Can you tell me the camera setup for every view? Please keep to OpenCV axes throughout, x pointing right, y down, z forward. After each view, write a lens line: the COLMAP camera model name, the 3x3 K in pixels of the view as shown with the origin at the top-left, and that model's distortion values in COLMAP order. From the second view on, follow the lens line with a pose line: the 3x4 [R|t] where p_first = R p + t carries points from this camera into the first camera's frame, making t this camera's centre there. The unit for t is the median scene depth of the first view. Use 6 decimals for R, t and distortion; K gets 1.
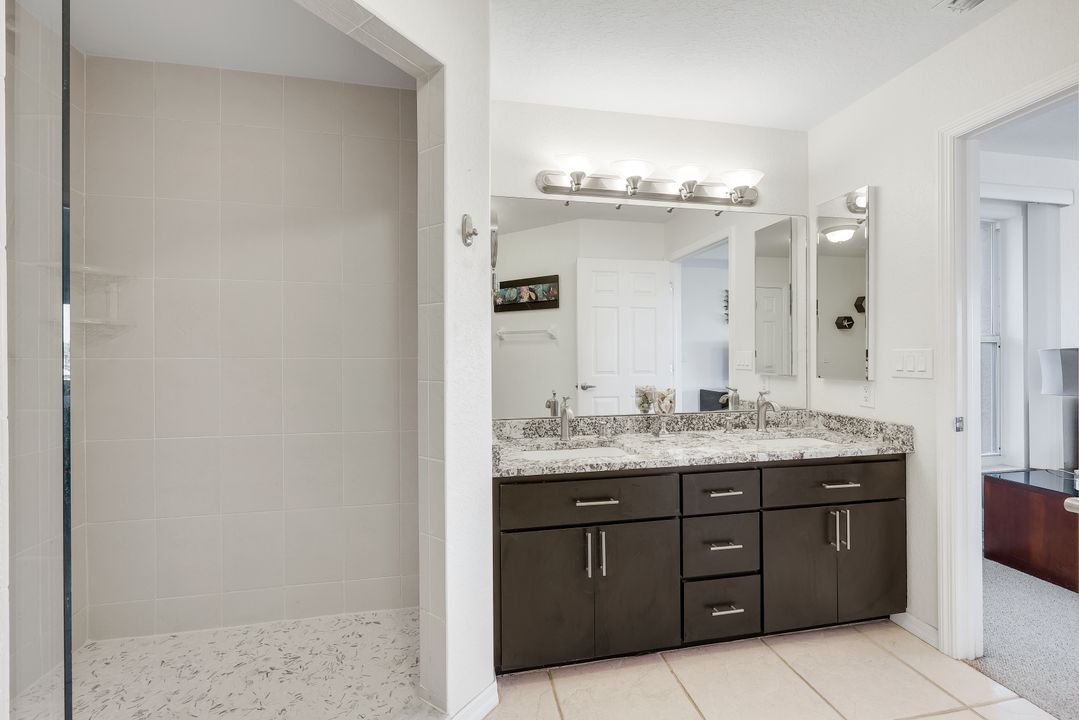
lens RADIAL K [[441.0, 0, 538.9], [0, 441.0, 356.5], [0, 0, 1]] dist [0.001493, -0.000075]
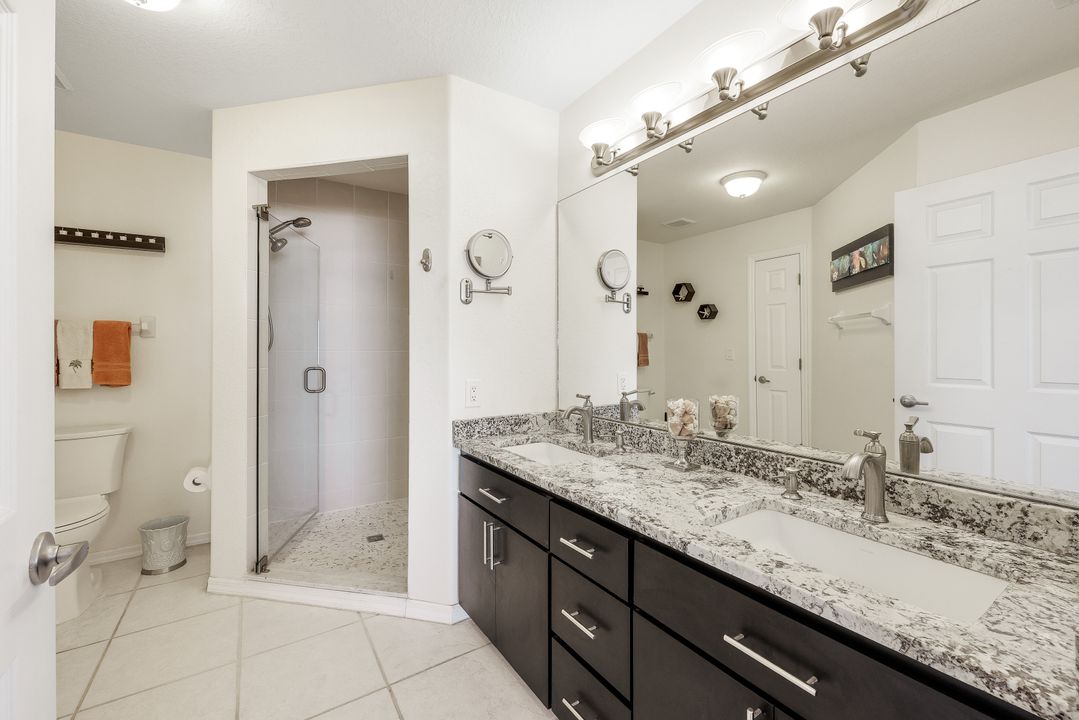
lens RADIAL K [[441.0, 0, 540.6], [0, 441.0, 354.7], [0, 0, 1]] dist [0.001493, -0.000075]
pose [[0.383305, 0.011127, -0.923555, 0.770803], [-0.002995, 0.999937, 0.010805, -0.001741], [0.923617, -0.001376, 0.383314, 0.501769]]
